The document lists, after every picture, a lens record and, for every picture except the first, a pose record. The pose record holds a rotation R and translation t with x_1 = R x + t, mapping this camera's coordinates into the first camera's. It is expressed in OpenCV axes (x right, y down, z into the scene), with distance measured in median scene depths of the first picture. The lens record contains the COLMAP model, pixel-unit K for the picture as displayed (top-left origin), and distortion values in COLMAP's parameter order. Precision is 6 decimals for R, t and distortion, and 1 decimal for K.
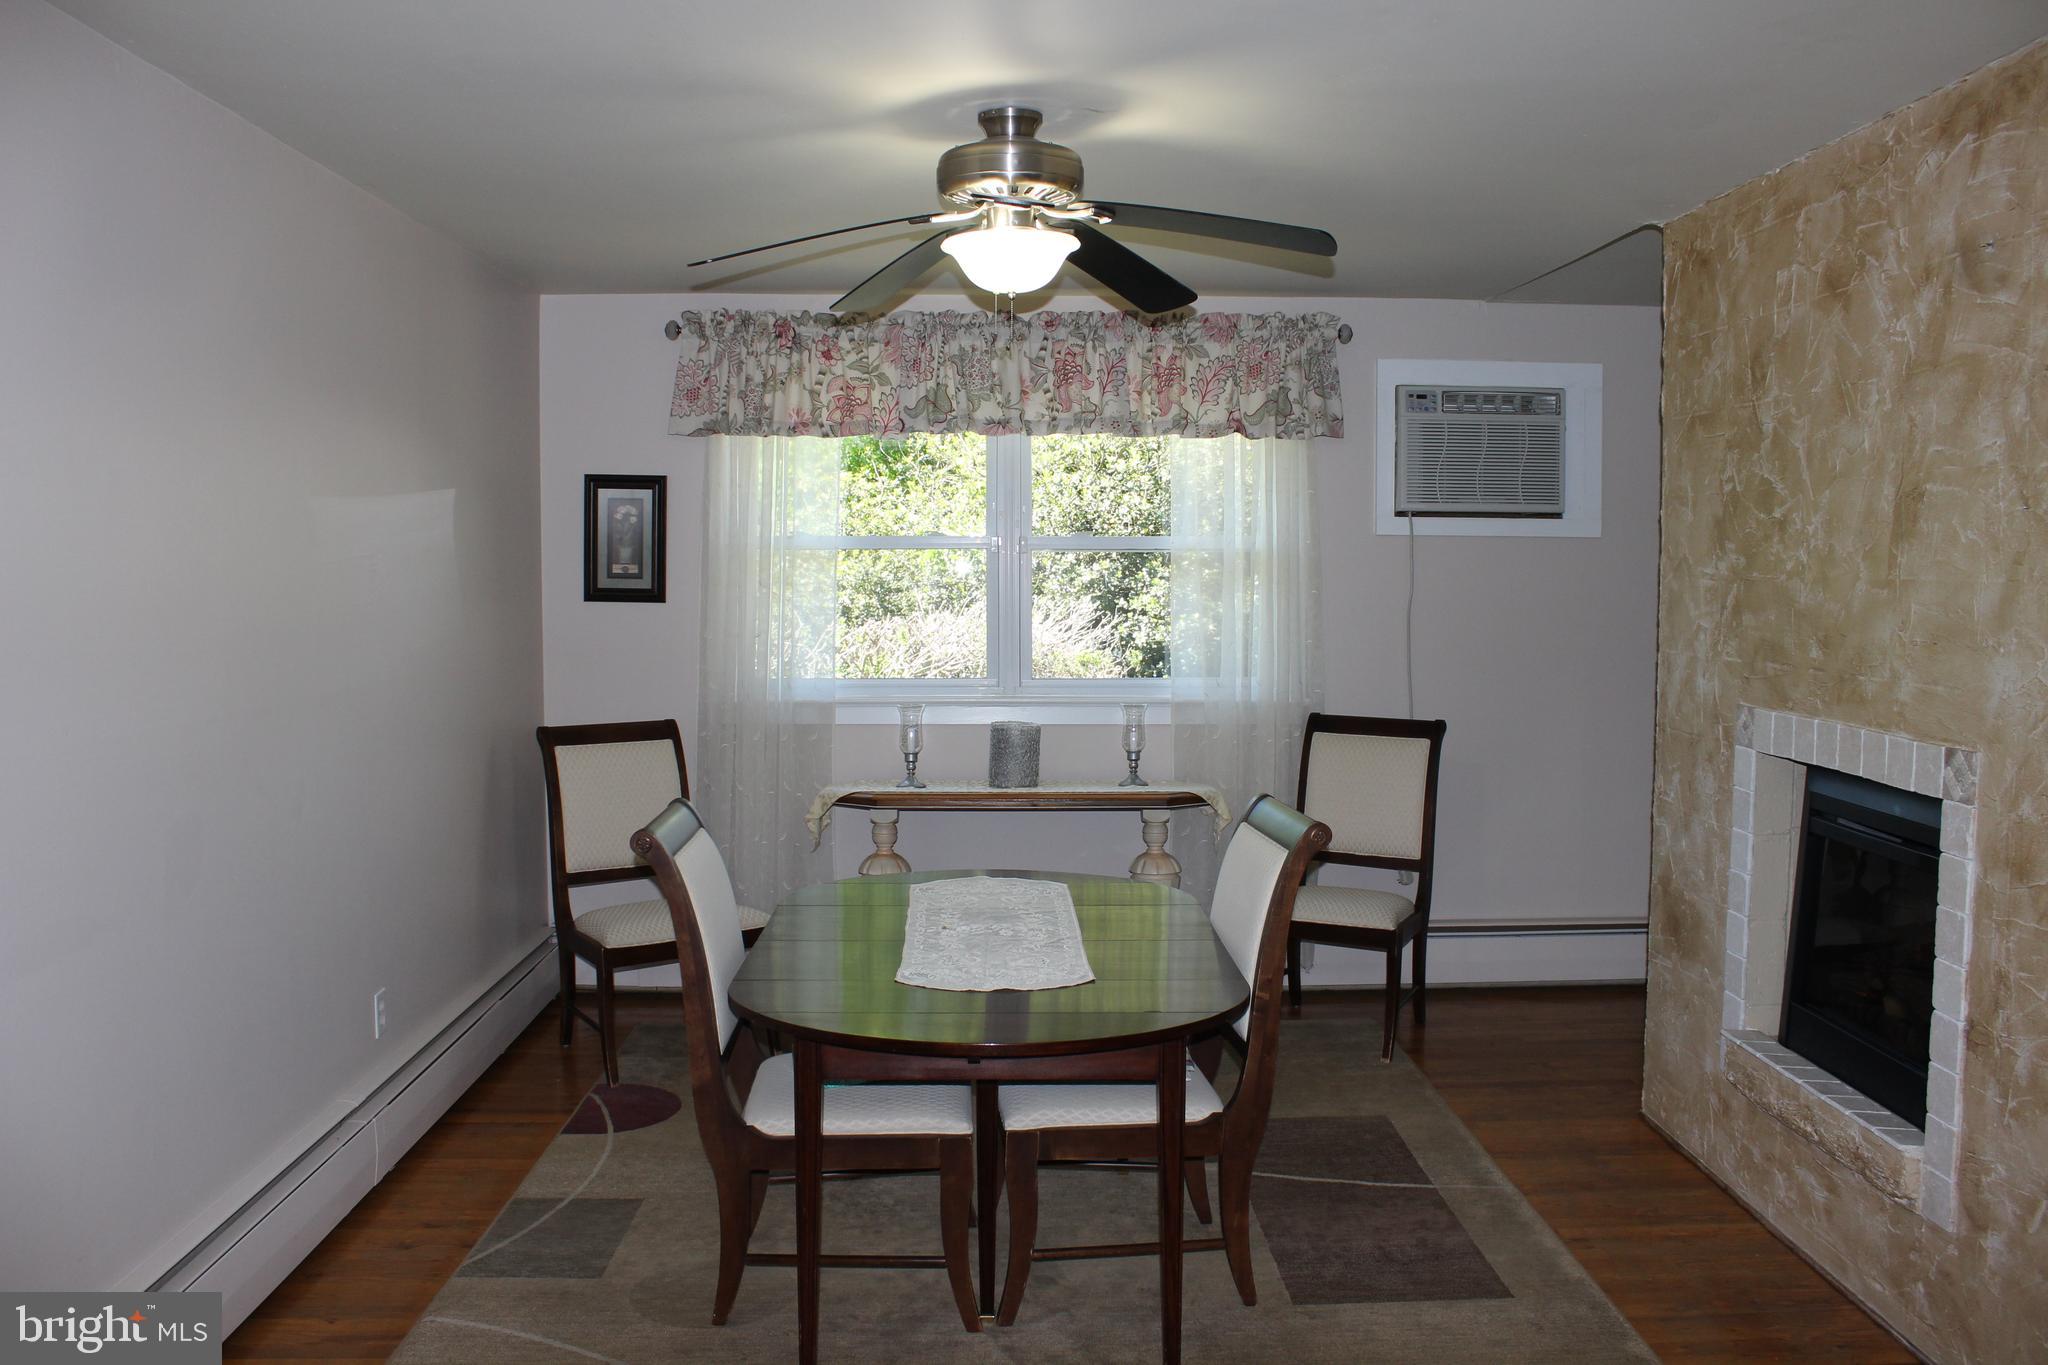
lens RADIAL K [[1686.5, 0, 1034.6], [0, 1686.5, 674.0], [0, 0, 1]] dist [-0.165707, 0.139381]
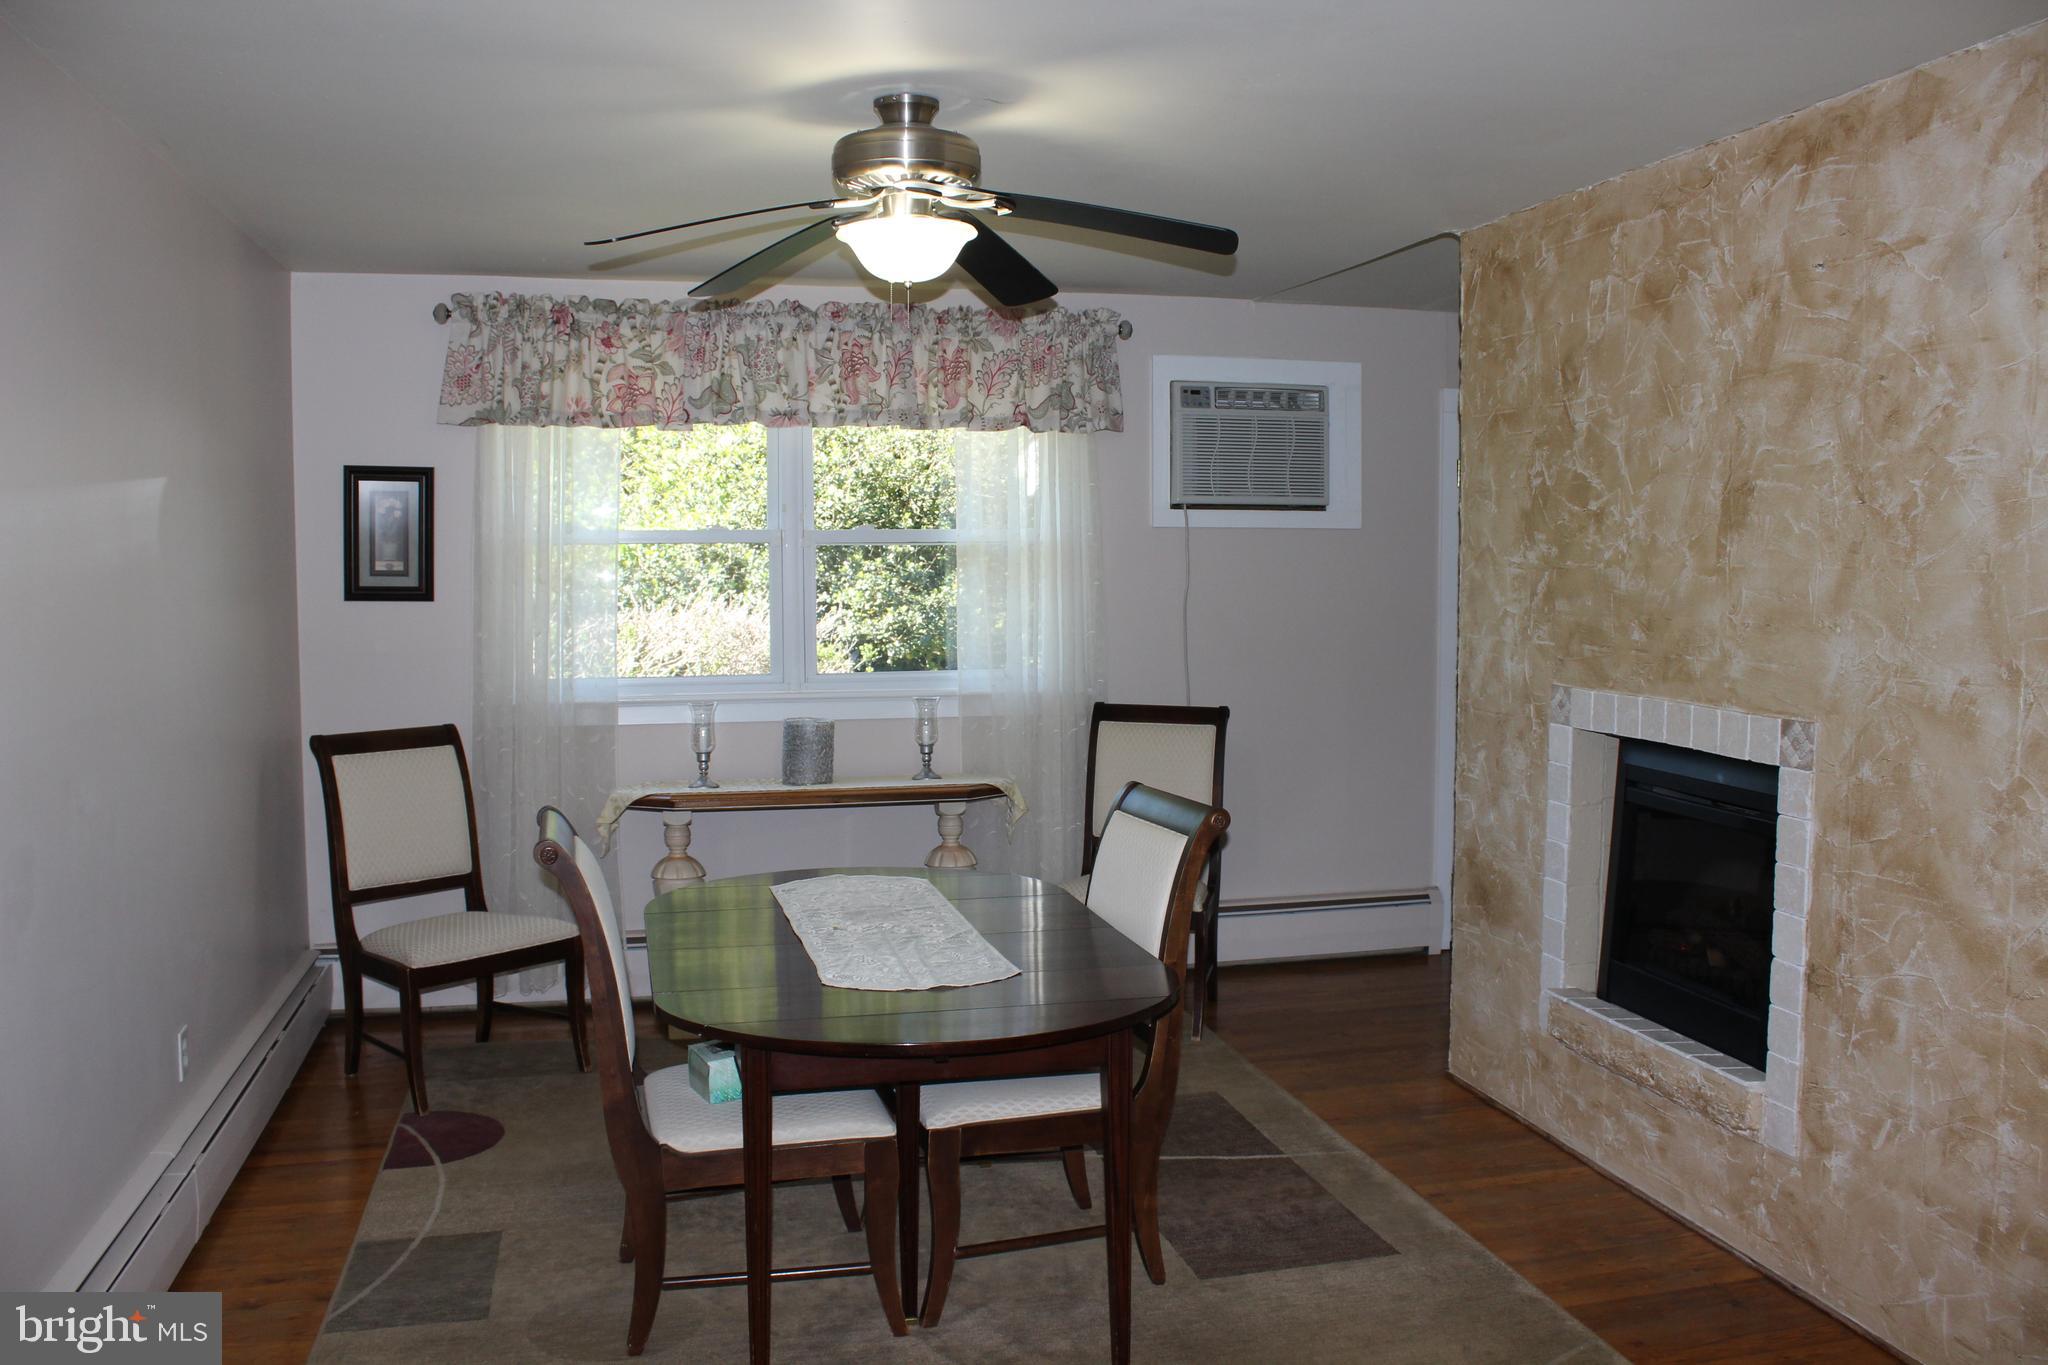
lens RADIAL K [[1686.5, 0, 1034.6], [0, 1686.5, 674.0], [0, 0, 1]] dist [-0.165707, 0.139381]
pose [[0.976094, -0.019173, 0.216501, -0.134475], [0.018333, 0.999815, 0.005888, -0.001040], [-0.216573, -0.001778, 0.976265, 0.017194]]
